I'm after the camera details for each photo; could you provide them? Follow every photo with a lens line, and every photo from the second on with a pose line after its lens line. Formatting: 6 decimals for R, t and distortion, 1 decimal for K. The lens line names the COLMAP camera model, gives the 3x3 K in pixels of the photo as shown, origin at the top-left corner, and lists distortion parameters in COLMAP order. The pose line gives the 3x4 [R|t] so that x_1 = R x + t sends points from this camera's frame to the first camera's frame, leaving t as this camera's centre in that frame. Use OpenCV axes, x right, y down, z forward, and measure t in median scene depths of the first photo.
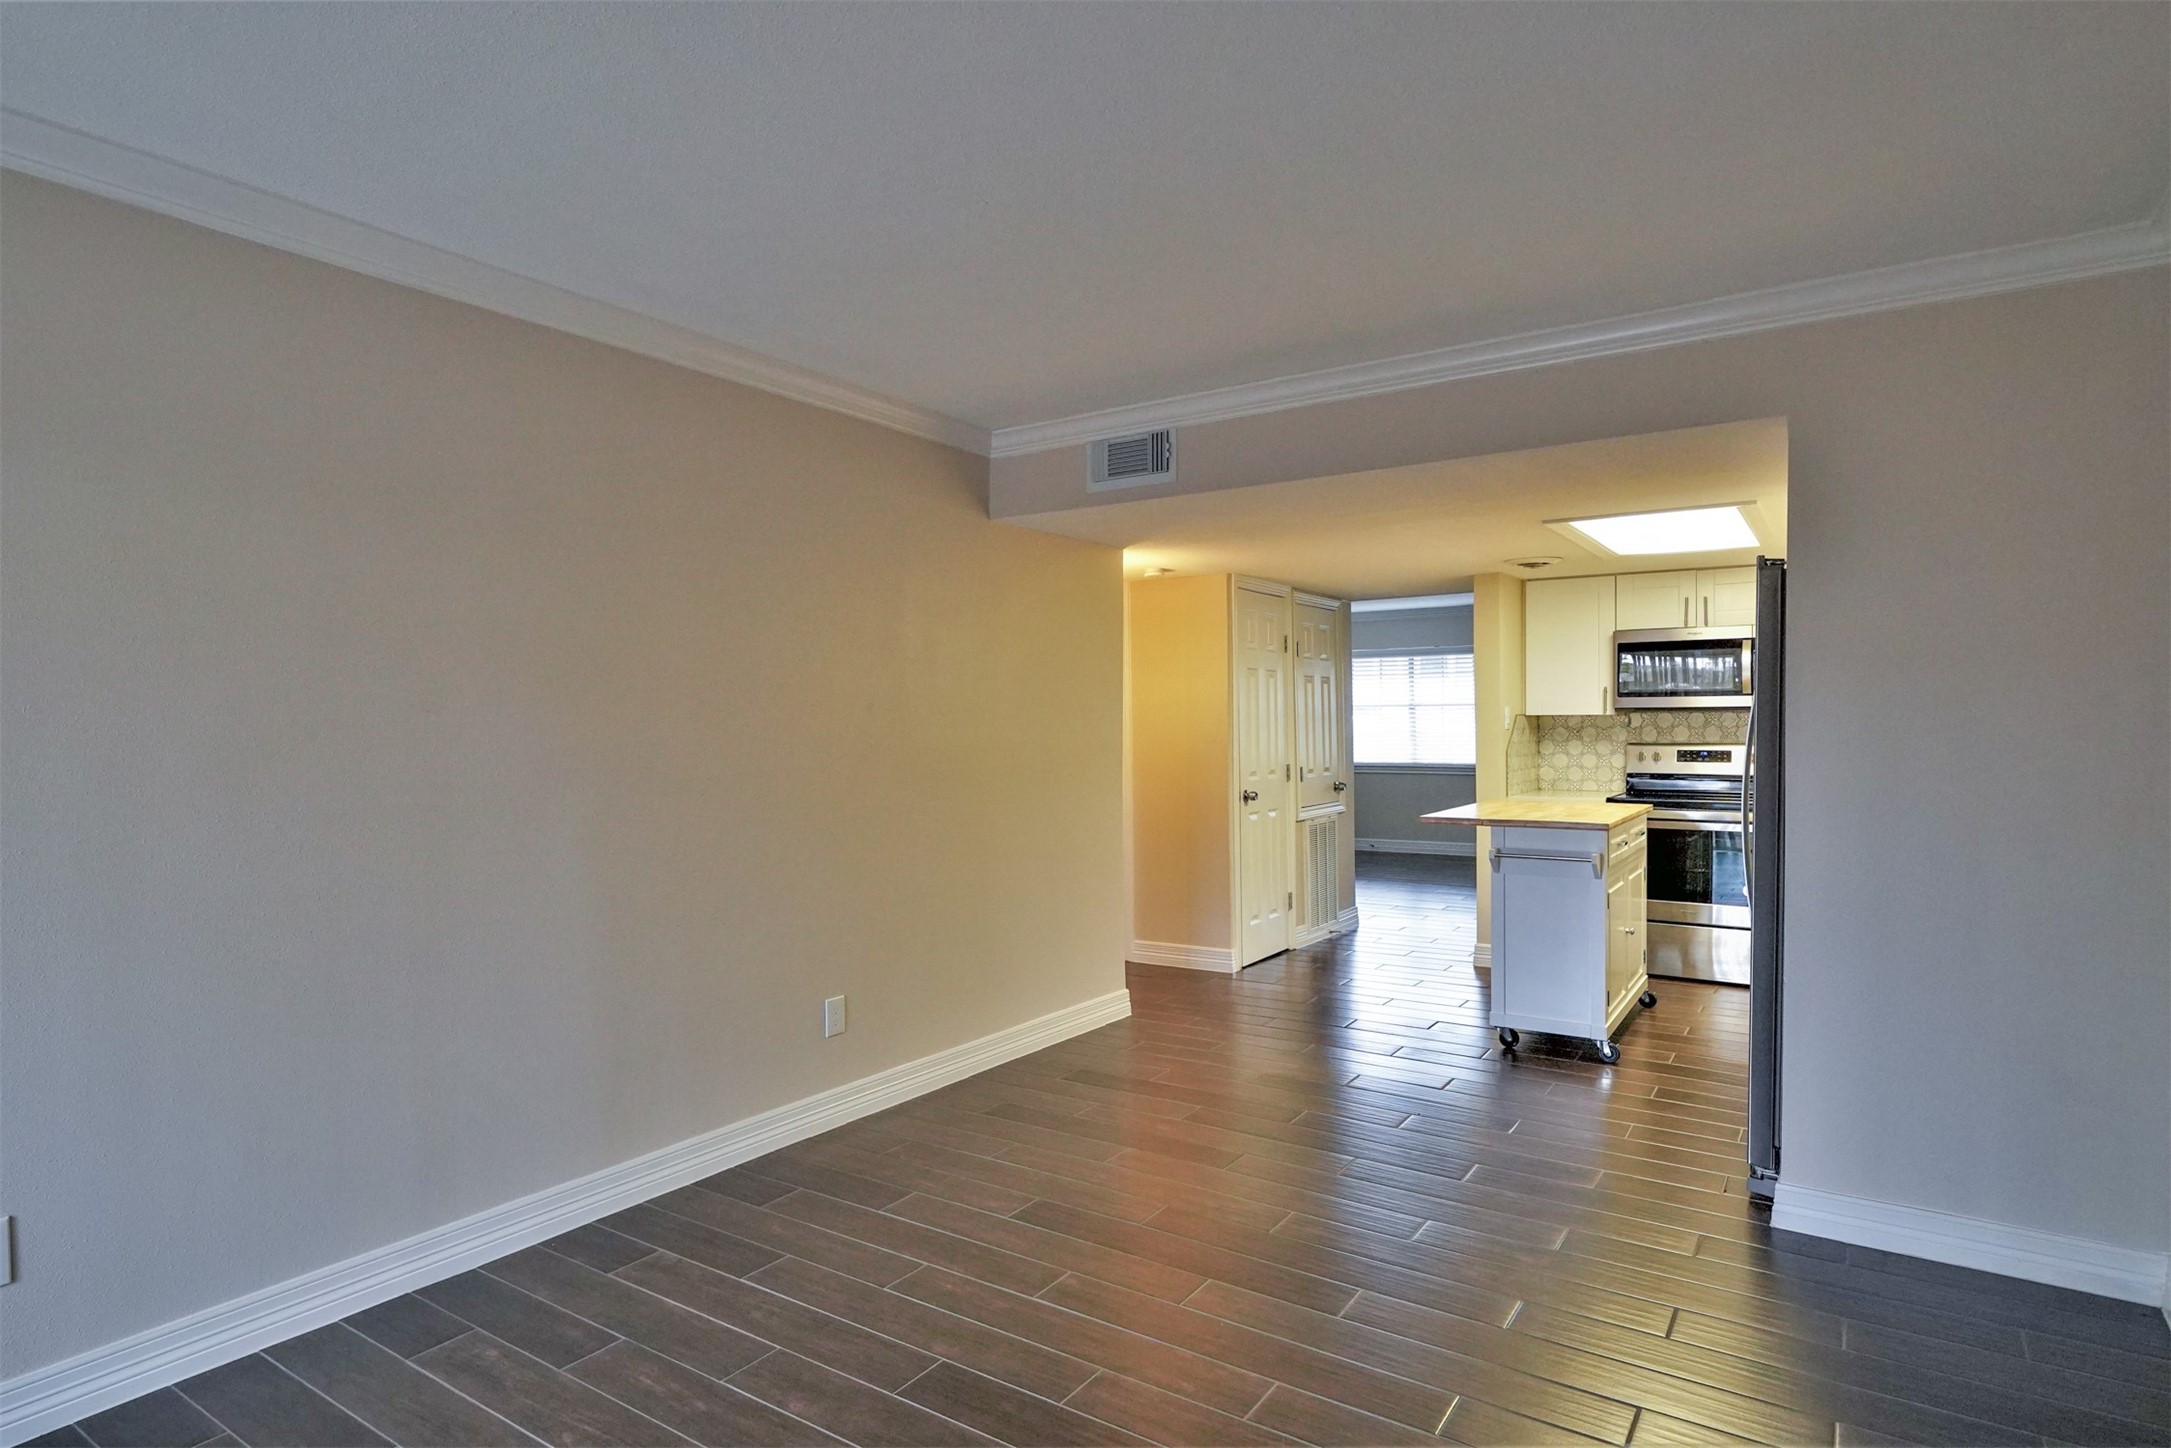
lens RADIAL K [[1130.1, 0, 997.6], [0, 1130.1, 720.8], [0, 0, 1]] dist [0.002501, 0.000840]
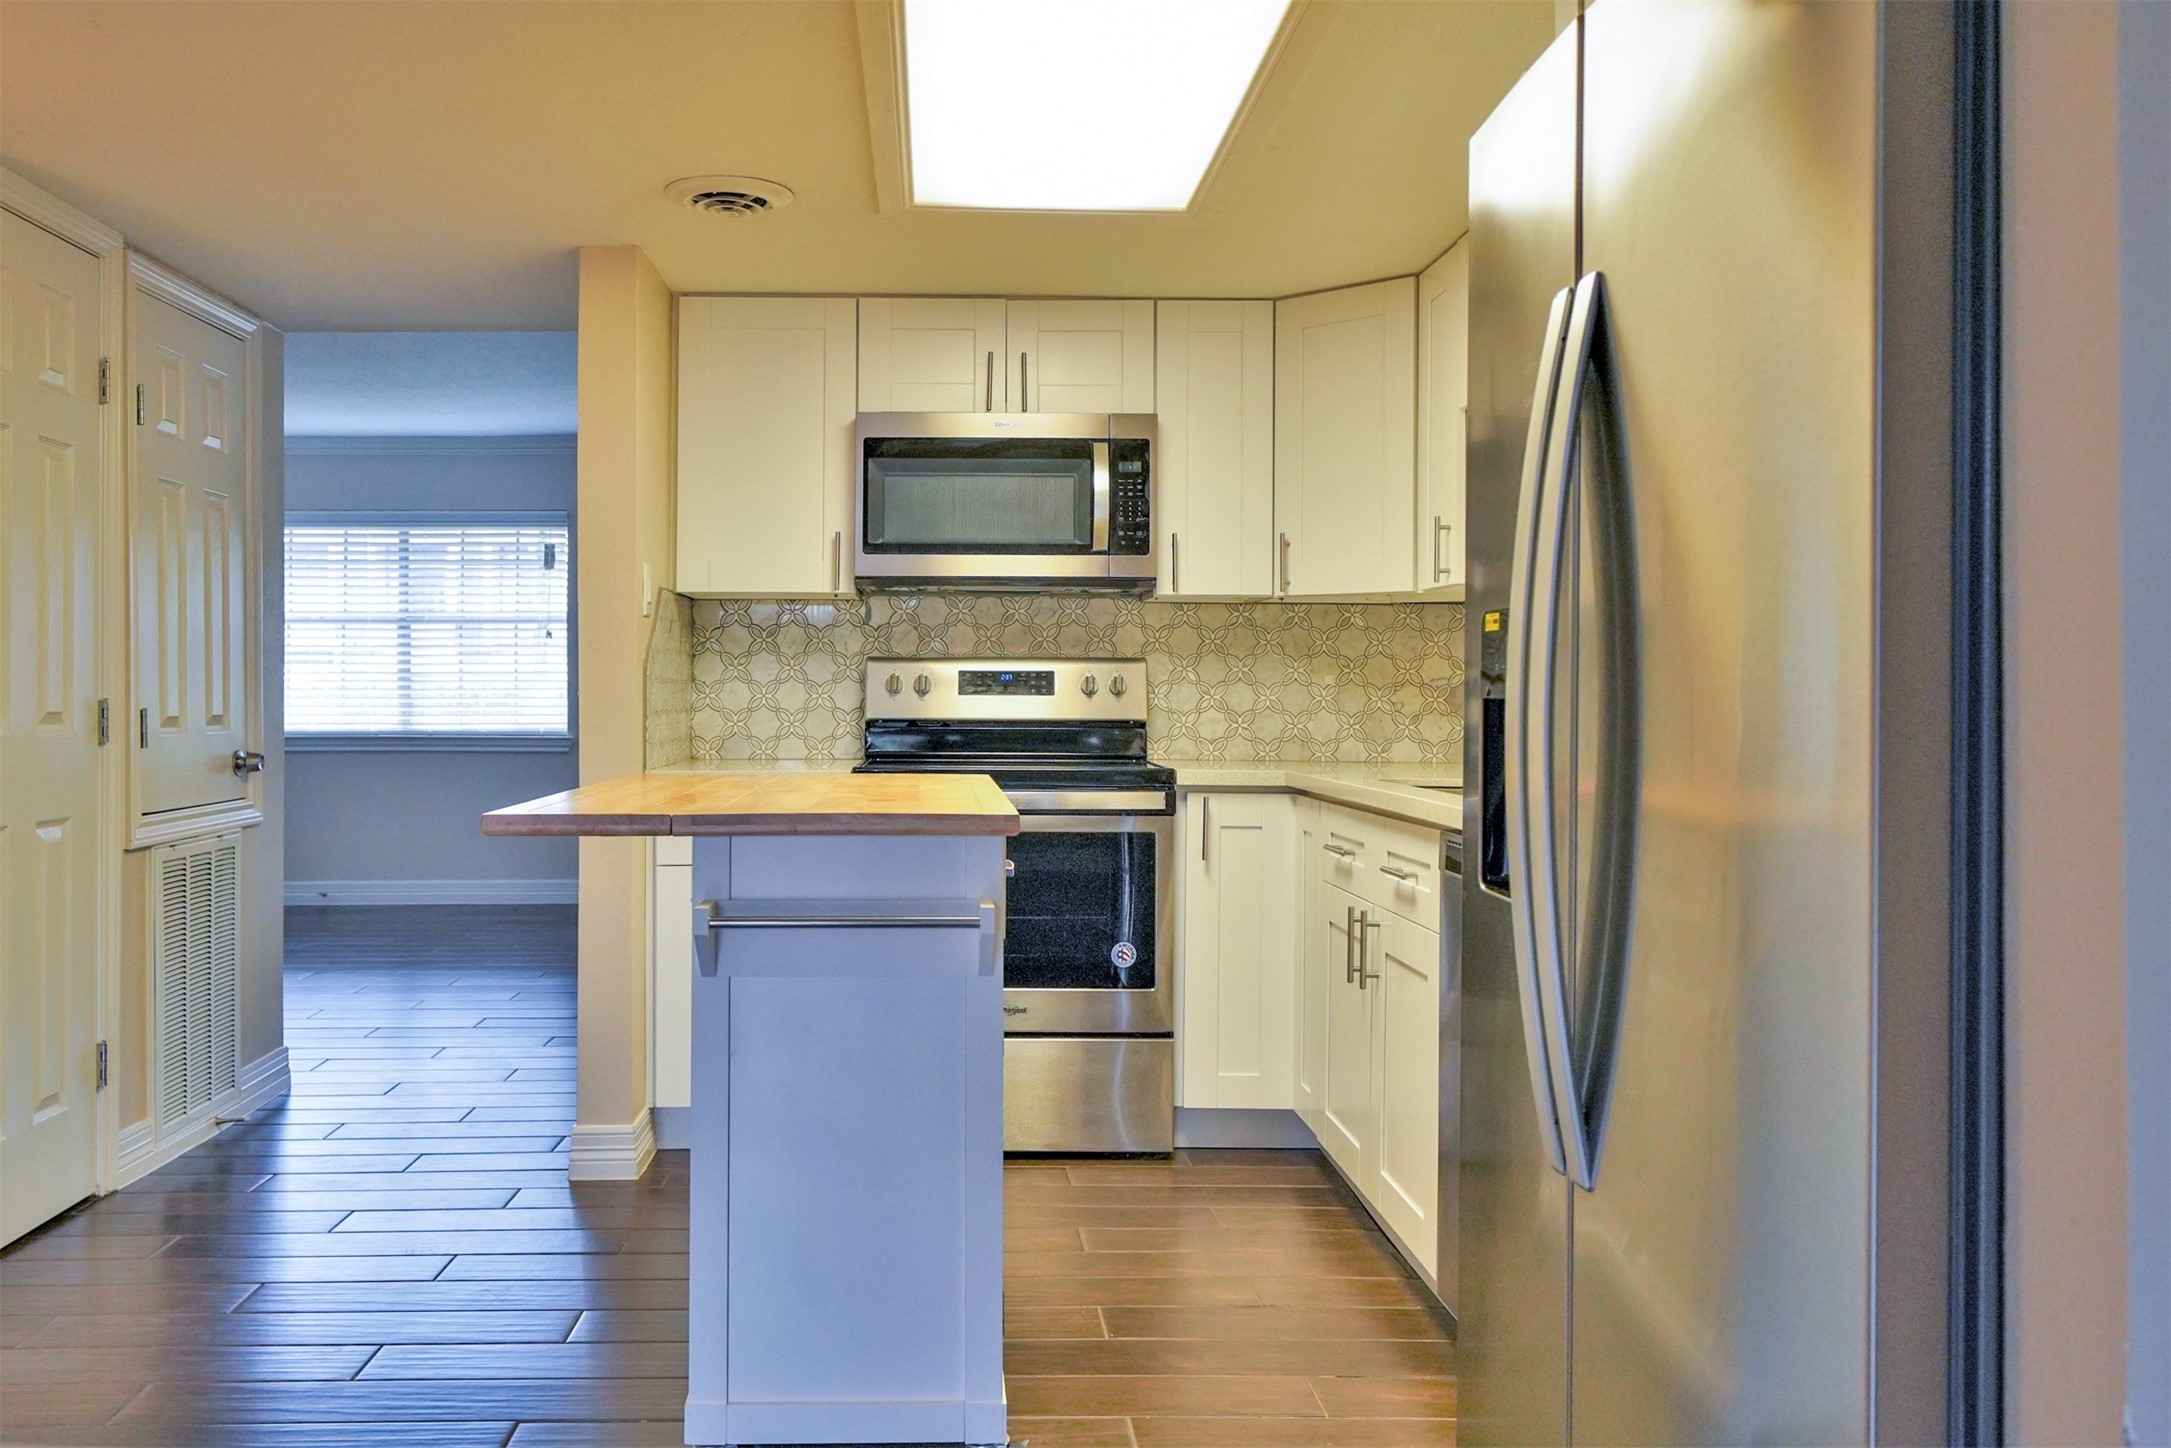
lens RADIAL K [[2082.6, 0, 1082.1], [0, 2082.6, 655.1], [0, 0, 1]] dist [-0.002143, -0.003601]
pose [[0.784387, 0.014957, 0.620092, 0.080950], [-0.013962, 0.999882, -0.006457, 0.022970], [-0.620115, -0.003593, 0.784503, 0.249324]]
